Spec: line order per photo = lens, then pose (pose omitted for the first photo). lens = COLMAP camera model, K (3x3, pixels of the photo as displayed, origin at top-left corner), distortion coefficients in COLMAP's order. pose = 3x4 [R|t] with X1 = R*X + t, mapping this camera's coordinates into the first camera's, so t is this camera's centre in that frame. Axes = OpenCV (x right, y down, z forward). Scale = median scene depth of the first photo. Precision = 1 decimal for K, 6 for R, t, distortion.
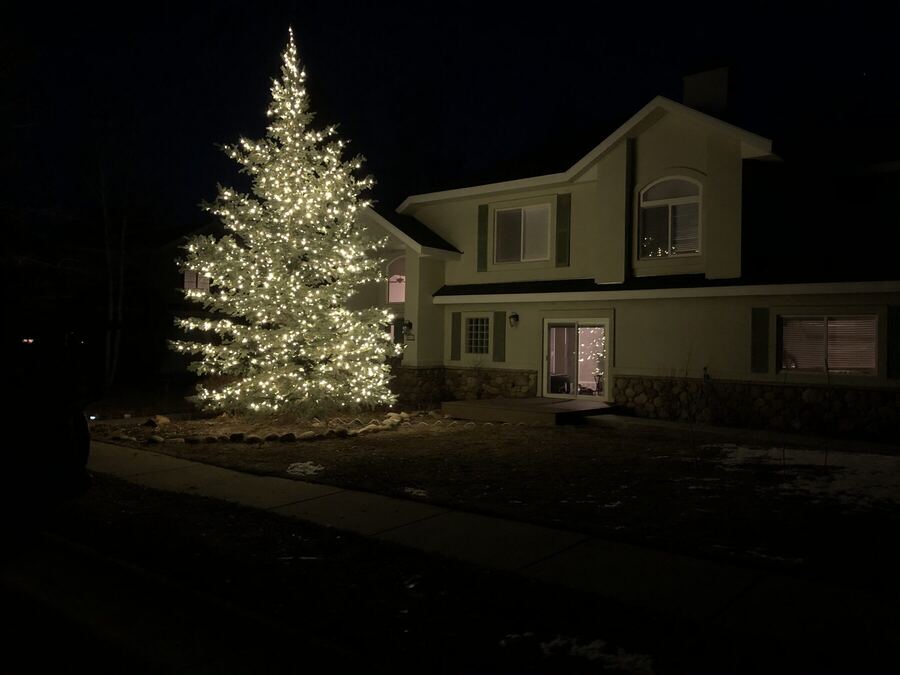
lens RADIAL K [[914.8, 0, 481.3], [0, 914.8, 332.4], [0, 0, 1]] dist [0.167281, -0.618425]
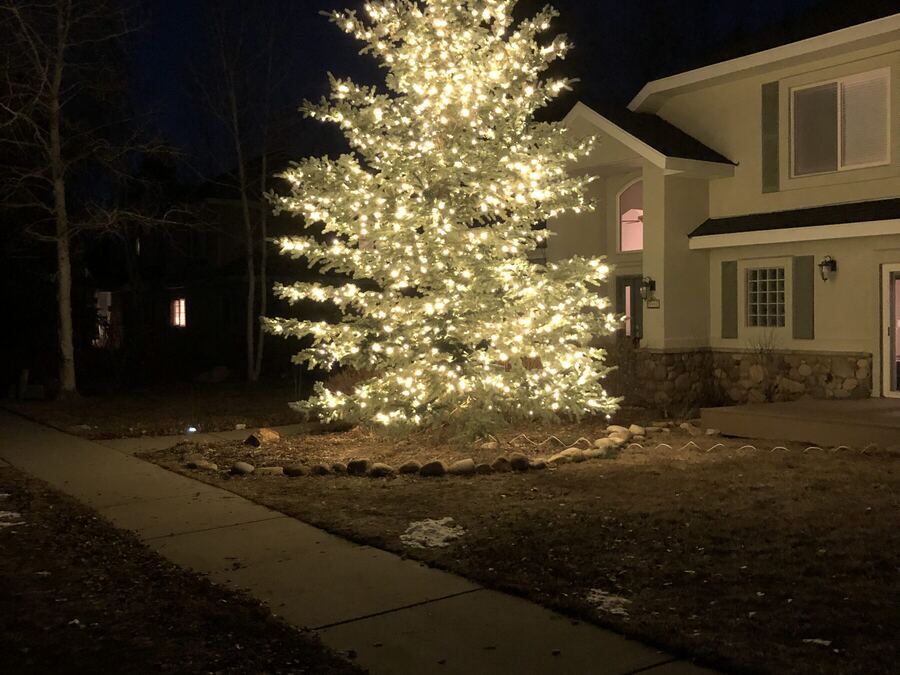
lens RADIAL K [[914.8, 0, 481.3], [0, 914.8, 332.4], [0, 0, 1]] dist [0.167281, -0.618425]
pose [[0.939158, -0.020819, -0.342853, 0.034022], [0.029919, 0.999326, 0.021273, 0.009309], [0.342179, -0.030236, 0.939148, 0.413727]]
